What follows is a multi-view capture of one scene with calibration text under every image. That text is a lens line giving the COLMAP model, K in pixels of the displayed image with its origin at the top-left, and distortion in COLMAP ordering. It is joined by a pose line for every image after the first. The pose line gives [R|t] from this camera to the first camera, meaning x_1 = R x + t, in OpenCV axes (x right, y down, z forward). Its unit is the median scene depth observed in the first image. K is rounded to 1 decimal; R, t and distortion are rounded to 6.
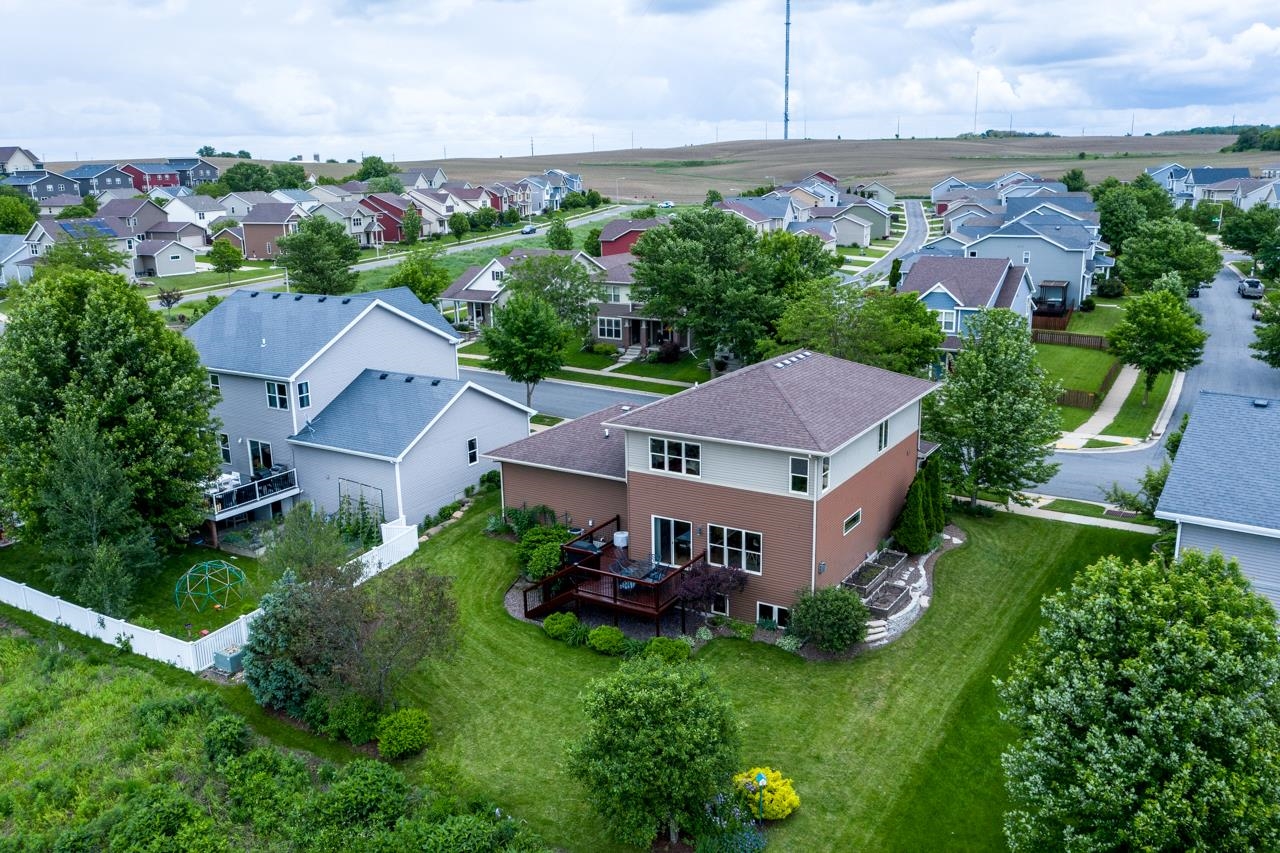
lens RADIAL K [[1033.2, 0, 597.2], [0, 1033.2, 426.9], [0, 0, 1]] dist [-0.001474, 0.003025]
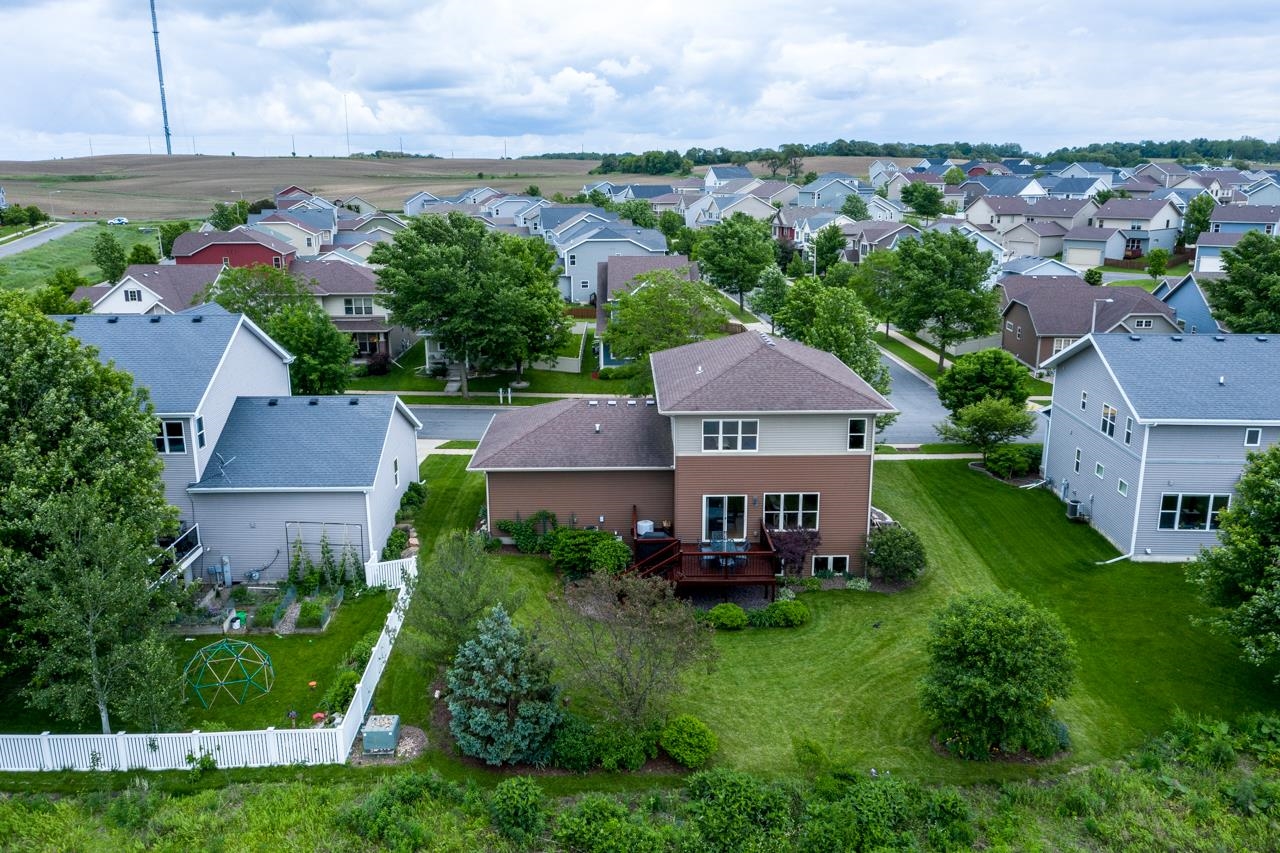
lens RADIAL K [[1033.2, 0, 597.2], [0, 1033.2, 426.9], [0, 0, 1]] dist [-0.001474, 0.003025]
pose [[0.840077, -0.114217, 0.530307, -0.539178], [0.123342, 0.992195, 0.018306, -0.013928], [-0.528259, 0.050031, 0.847608, 0.162658]]
